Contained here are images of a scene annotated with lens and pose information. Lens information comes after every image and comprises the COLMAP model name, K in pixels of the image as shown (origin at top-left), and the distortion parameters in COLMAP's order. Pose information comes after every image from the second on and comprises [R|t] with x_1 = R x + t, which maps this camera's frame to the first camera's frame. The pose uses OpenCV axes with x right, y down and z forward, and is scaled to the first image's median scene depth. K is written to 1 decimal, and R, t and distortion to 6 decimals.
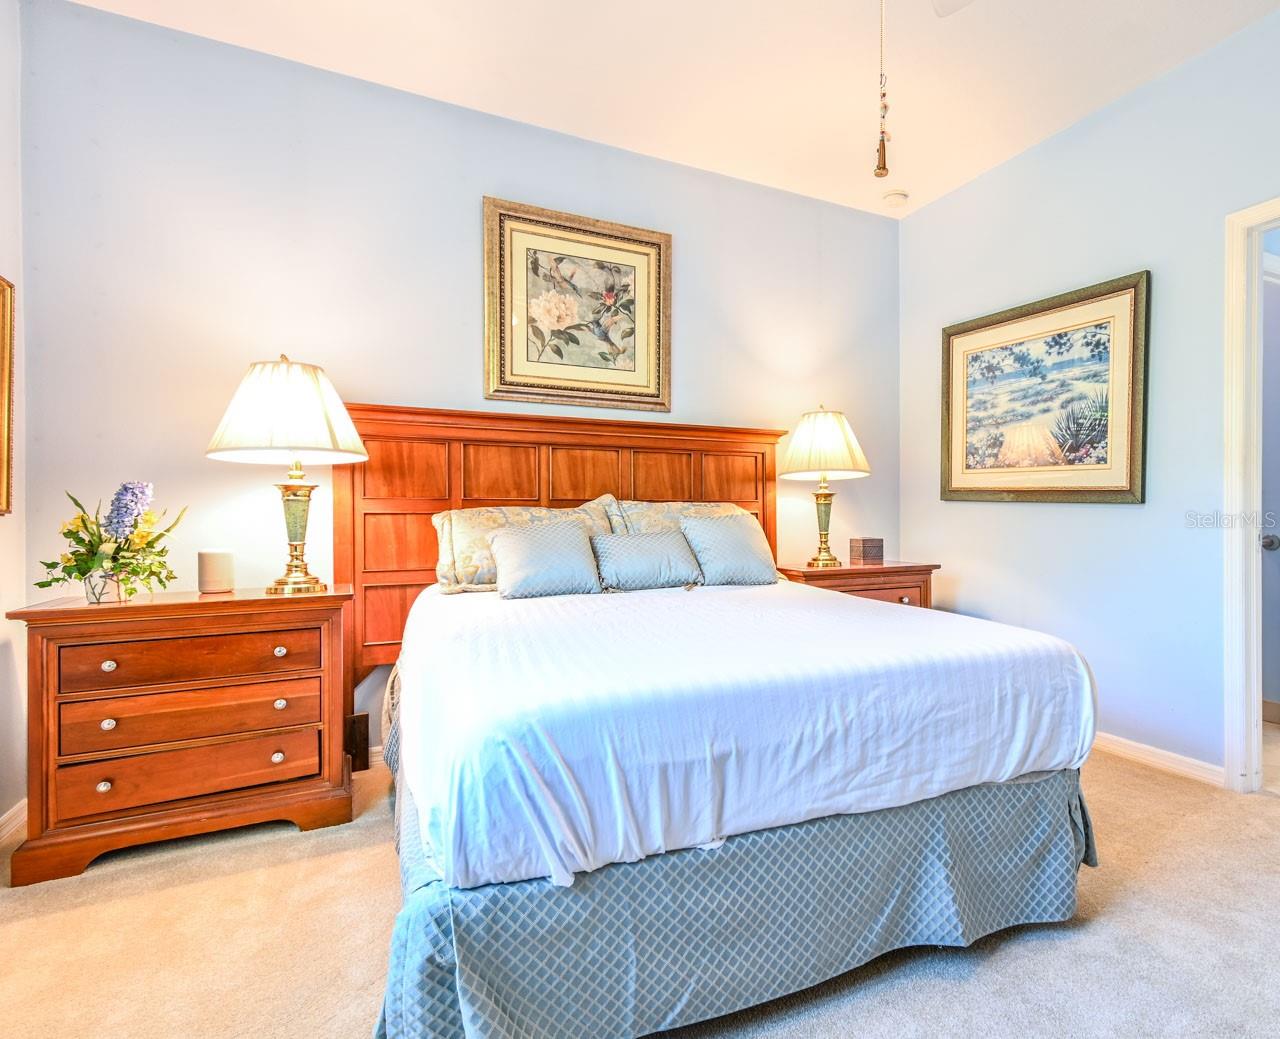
lens RADIAL K [[733.7, 0, 642.8], [0, 733.7, 537.0], [0, 0, 1]] dist [0.031006, 0.000043]
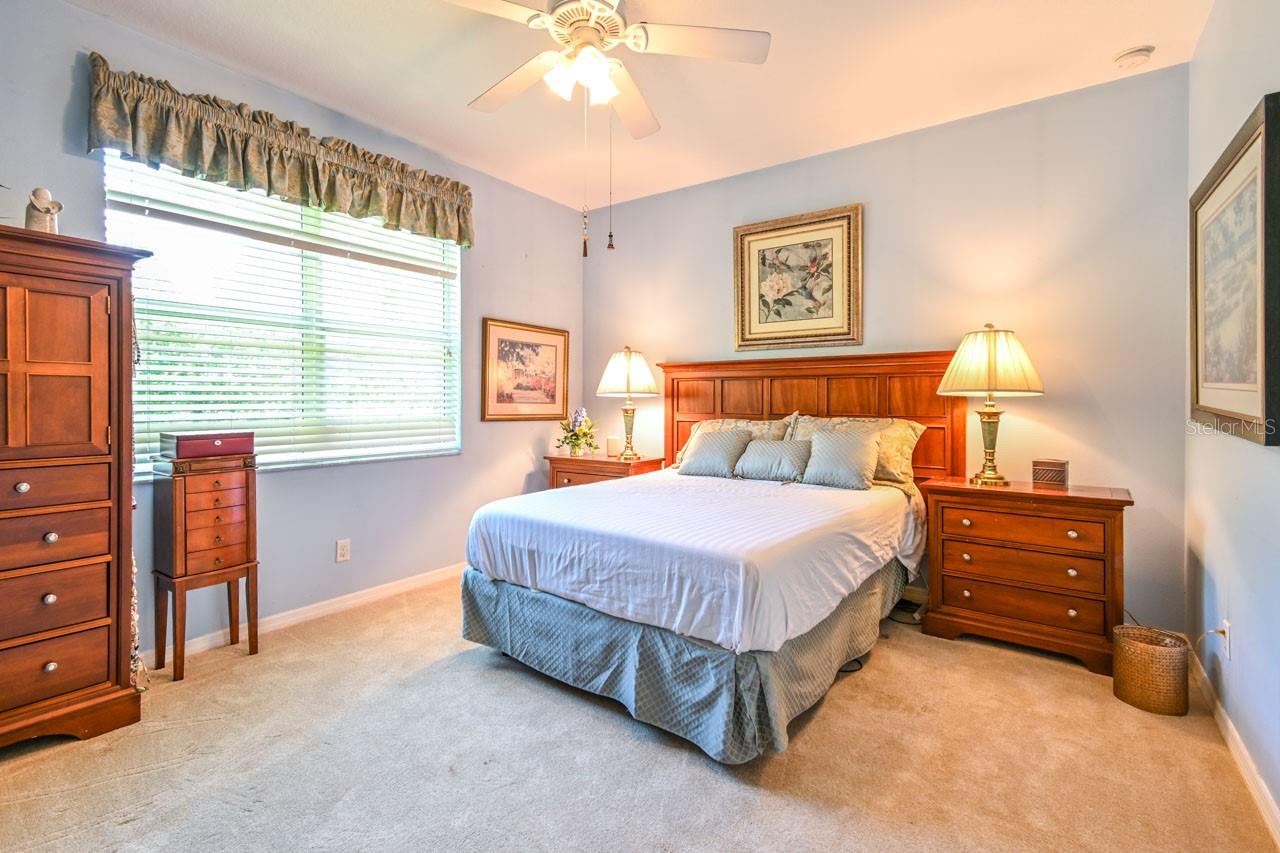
lens RADIAL K [[579.6, 0, 640.0], [0, 579.6, 426.5], [0, 0, 1]] dist [0.018481, -0.000257]
pose [[0.441946, 0.045329, -0.895896, 0.813928], [-0.017951, 0.998969, 0.041688, -0.069594], [0.896862, -0.002342, 0.442304, 0.237907]]
